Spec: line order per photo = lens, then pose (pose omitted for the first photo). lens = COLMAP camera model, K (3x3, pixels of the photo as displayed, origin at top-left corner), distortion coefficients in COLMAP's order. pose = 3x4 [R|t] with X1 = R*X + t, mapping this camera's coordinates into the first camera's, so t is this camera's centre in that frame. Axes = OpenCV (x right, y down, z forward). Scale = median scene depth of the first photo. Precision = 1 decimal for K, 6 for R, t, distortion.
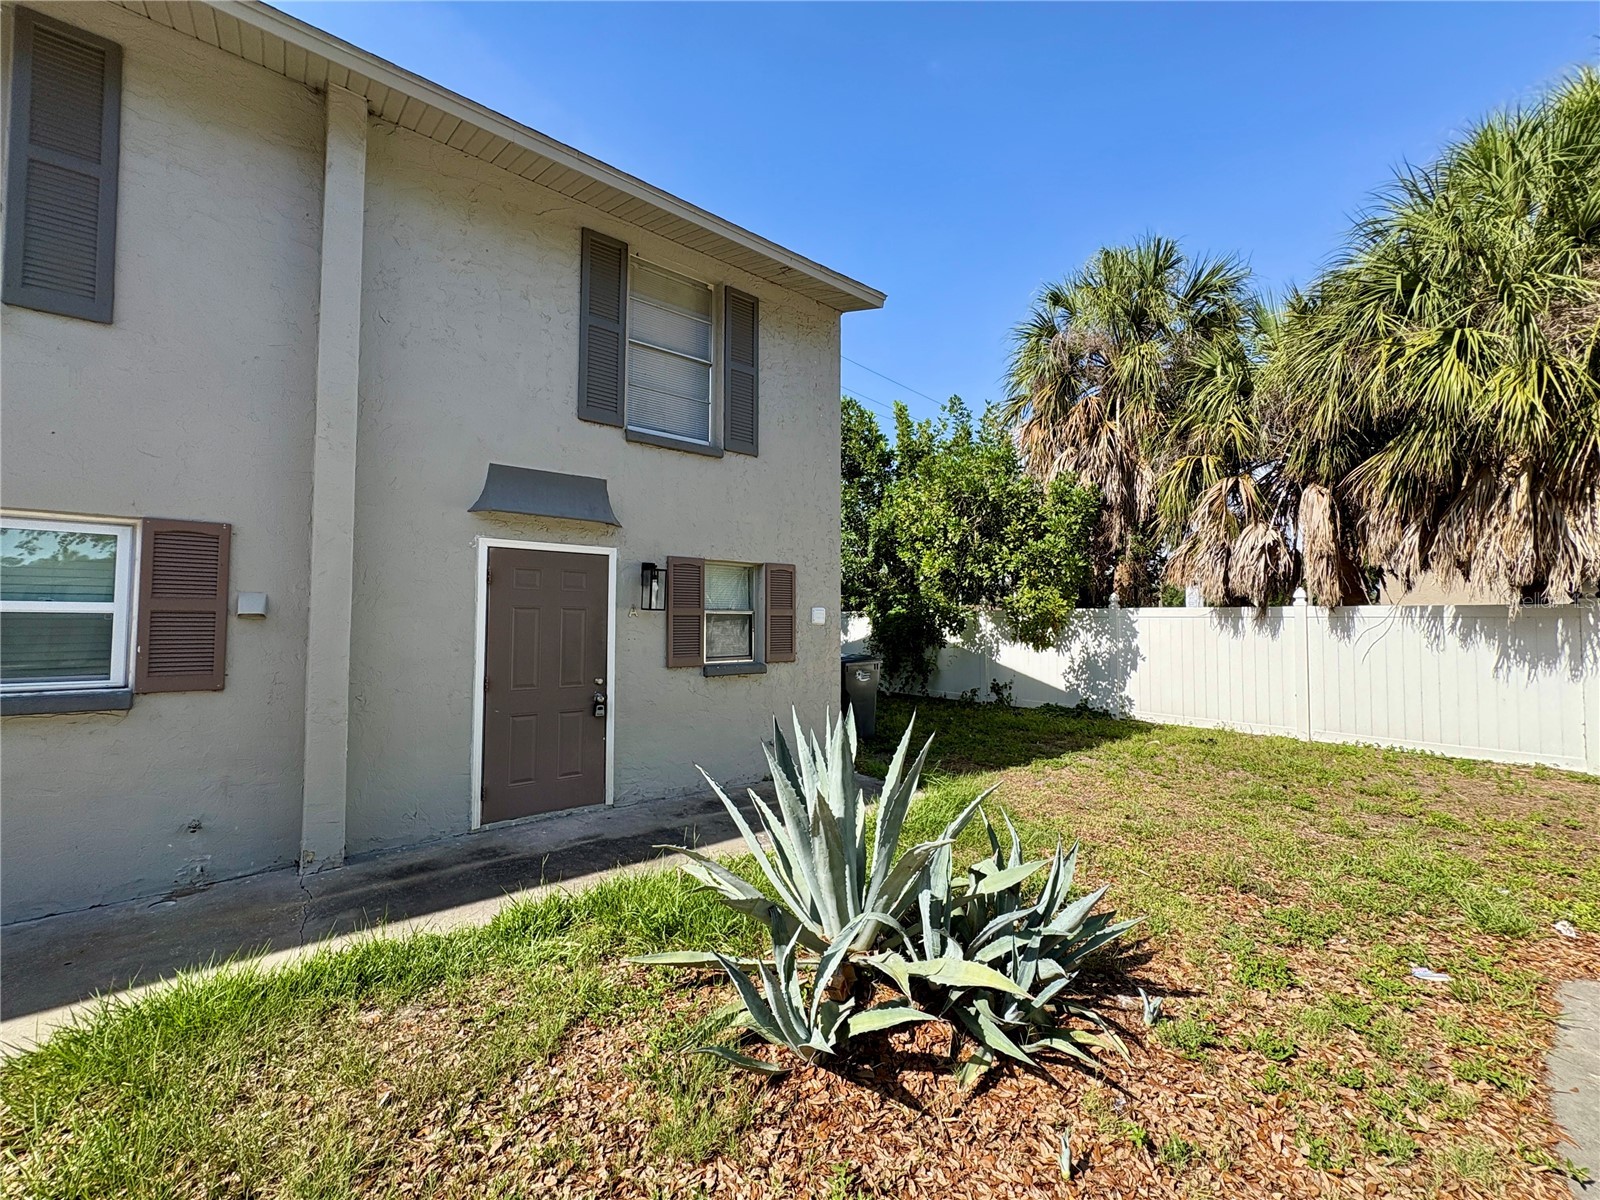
lens RADIAL K [[637.8, 0, 800.0], [0, 637.8, 600.0], [0, 0, 1]] dist [0.002170, 0.000317]
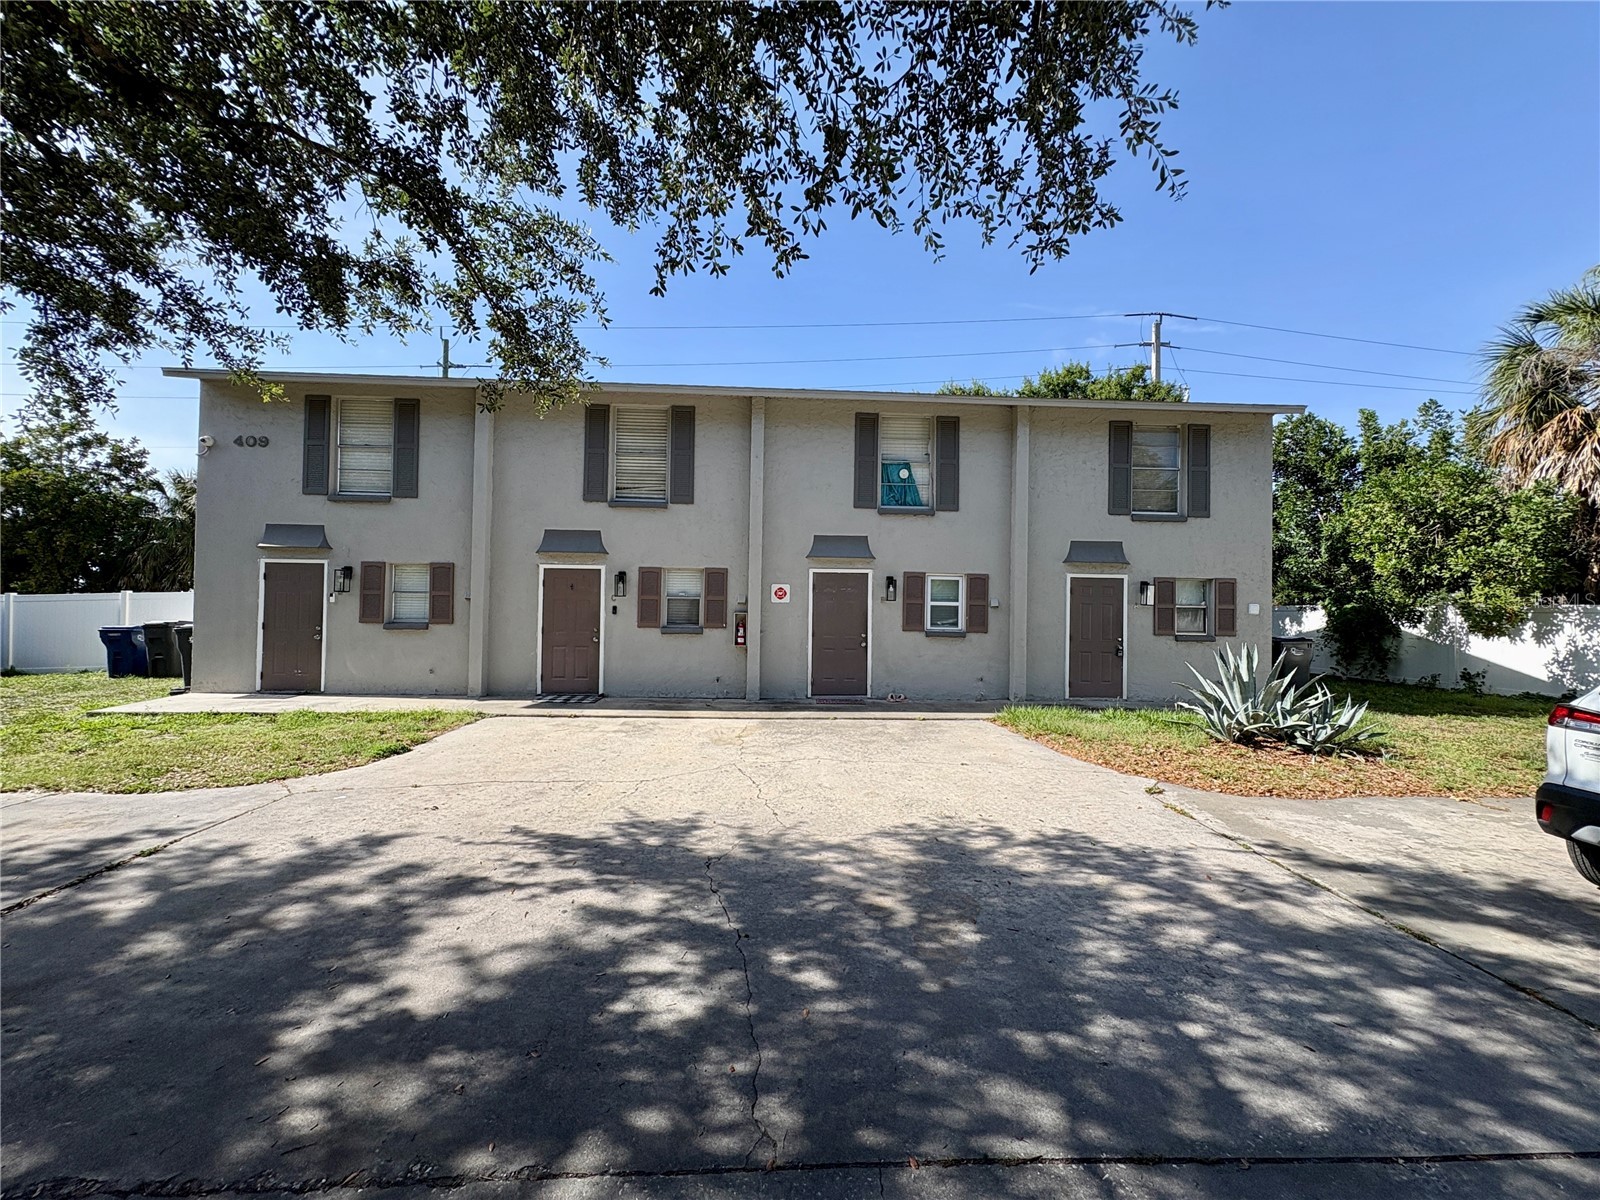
lens RADIAL K [[637.8, 0, 800.0], [0, 637.8, 600.0], [0, 0, 1]] dist [0.002170, 0.000317]
pose [[0.807596, 0.002417, -0.589731, 0.034850], [0.007209, 0.999876, 0.013970, -0.018702], [0.589692, -0.015533, 0.807479, -0.636289]]
